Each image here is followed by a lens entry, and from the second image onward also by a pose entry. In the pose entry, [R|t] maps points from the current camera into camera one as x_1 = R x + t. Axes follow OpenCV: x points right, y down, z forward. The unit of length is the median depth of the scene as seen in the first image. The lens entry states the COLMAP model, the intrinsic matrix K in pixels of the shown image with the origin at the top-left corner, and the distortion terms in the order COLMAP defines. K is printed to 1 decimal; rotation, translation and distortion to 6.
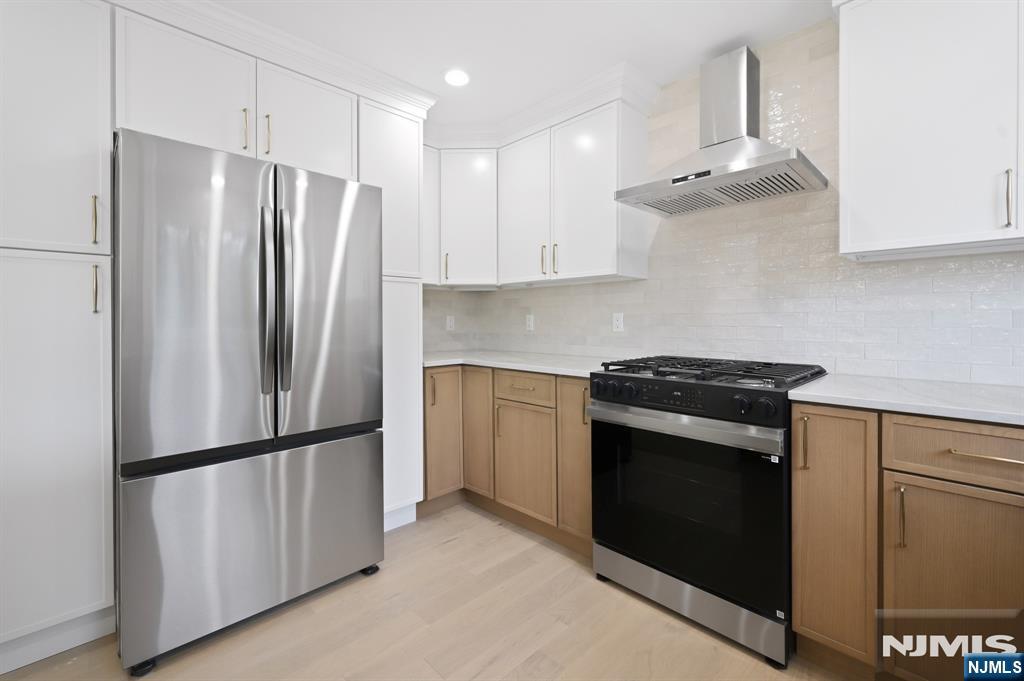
lens RADIAL K [[437.7, 0, 514.9], [0, 437.7, 322.1], [0, 0, 1]] dist [0.000343, -0.000028]
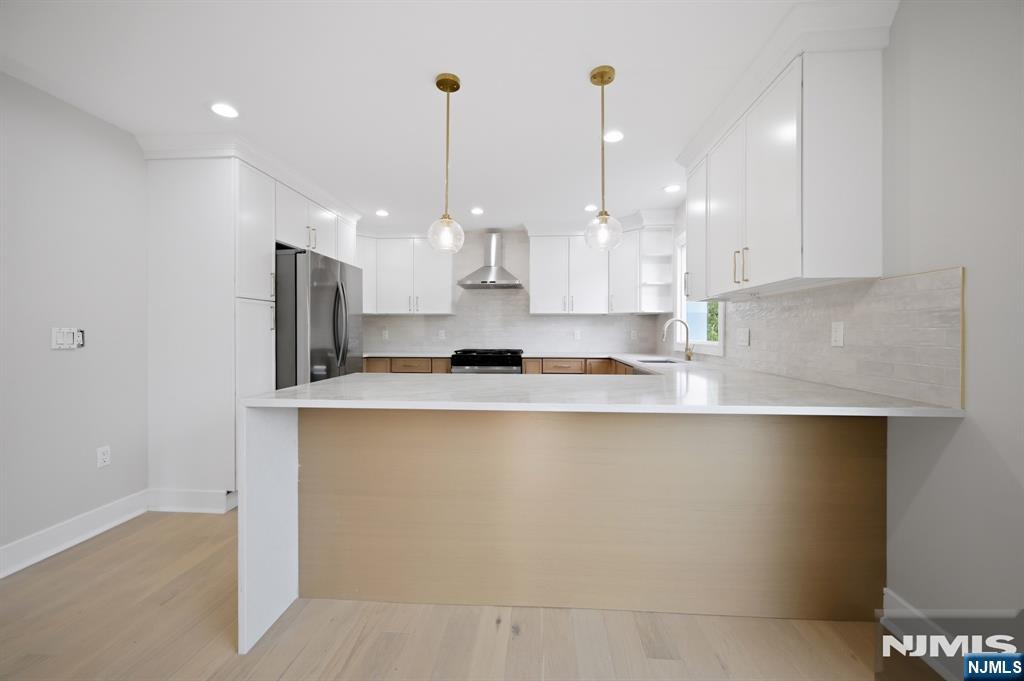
lens RADIAL K [[408.7, 0, 515.0], [0, 408.7, 335.5], [0, 0, 1]] dist [-0.001661, -0.000036]
pose [[0.747413, 0.000497, 0.664359, -1.011885], [0.000262, 0.999999, -0.001042, 0.008281], [-0.664359, 0.000953, 0.747413, -0.888774]]
